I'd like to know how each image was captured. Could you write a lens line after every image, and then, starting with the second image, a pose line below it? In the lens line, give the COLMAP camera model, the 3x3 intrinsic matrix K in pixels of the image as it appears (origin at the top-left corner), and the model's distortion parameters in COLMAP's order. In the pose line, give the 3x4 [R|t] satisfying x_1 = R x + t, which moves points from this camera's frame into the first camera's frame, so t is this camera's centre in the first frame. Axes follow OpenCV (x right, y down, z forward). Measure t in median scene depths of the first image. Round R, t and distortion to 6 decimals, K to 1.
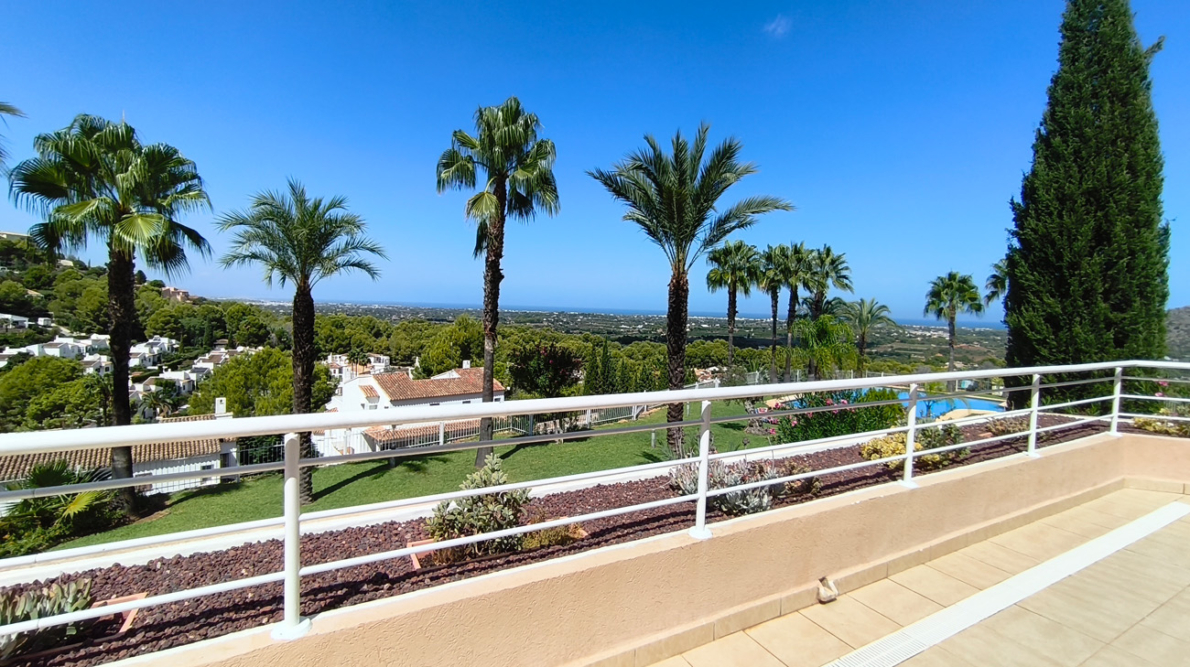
lens RADIAL K [[524.1, 0, 588.3], [0, 524.1, 325.6], [0, 0, 1]] dist [-0.004068, 0.002591]
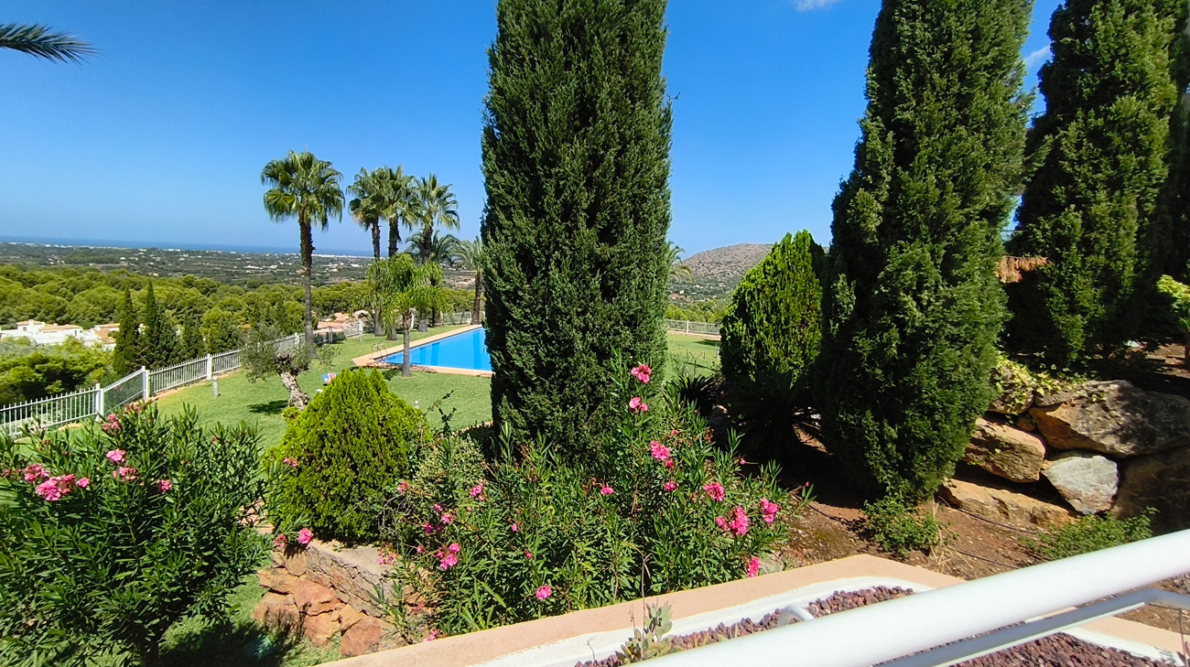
lens RADIAL K [[524.1, 0, 594.0], [0, 524.1, 322.4], [0, 0, 1]] dist [-0.004068, 0.002591]
pose [[0.801427, -0.067560, 0.594264, 0.223498], [0.003130, 0.994060, 0.108790, -0.000659], [-0.598084, -0.085327, 0.796878, 0.184229]]
